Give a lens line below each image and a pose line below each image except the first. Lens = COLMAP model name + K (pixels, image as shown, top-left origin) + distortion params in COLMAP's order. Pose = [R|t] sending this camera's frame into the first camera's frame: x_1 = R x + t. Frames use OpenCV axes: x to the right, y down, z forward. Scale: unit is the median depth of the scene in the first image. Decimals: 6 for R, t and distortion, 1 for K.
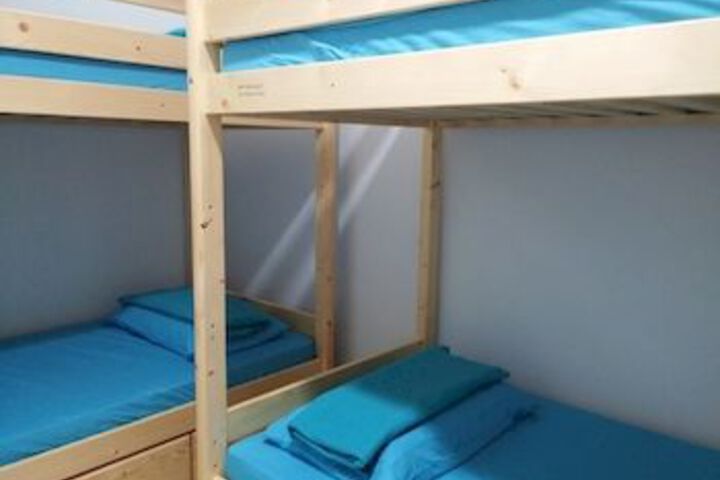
lens RADIAL K [[635.2, 0, 360.0], [0, 635.2, 240.0], [0, 0, 1]] dist [0.009975, -0.000167]
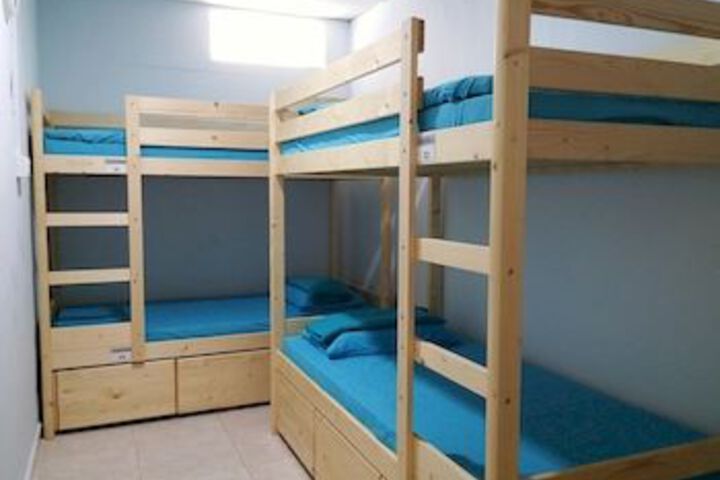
lens RADIAL K [[617.3, 0, 360.0], [0, 617.3, 240.0], [0, 0, 1]] dist [0.046956, -0.001366]
pose [[0.913812, 0.030522, -0.404989, 0.838307], [-0.059739, 0.996427, -0.059698, 0.129520], [0.401720, 0.078747, 0.912370, -0.746682]]
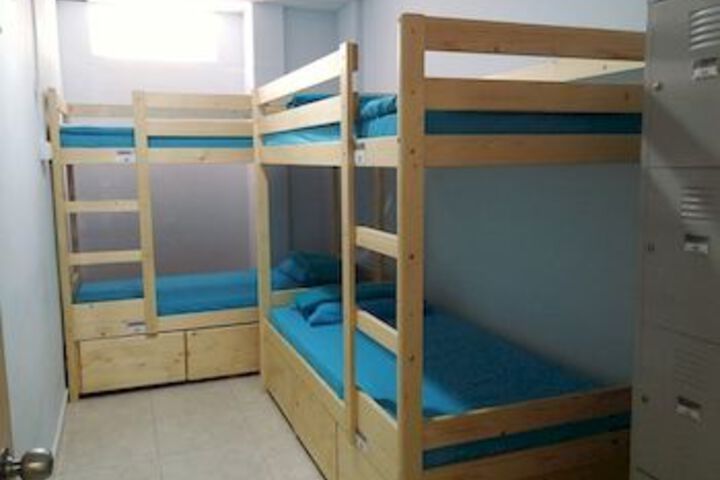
lens RADIAL K [[606.5, 0, 360.0], [0, 606.5, 240.0], [0, 0, 1]] dist [0.035861, 0.002073]
pose [[0.903915, 0.031830, -0.426526, 1.027947], [-0.043418, 0.998904, -0.017468, 0.109354], [0.425503, 0.034309, 0.904307, -0.869582]]
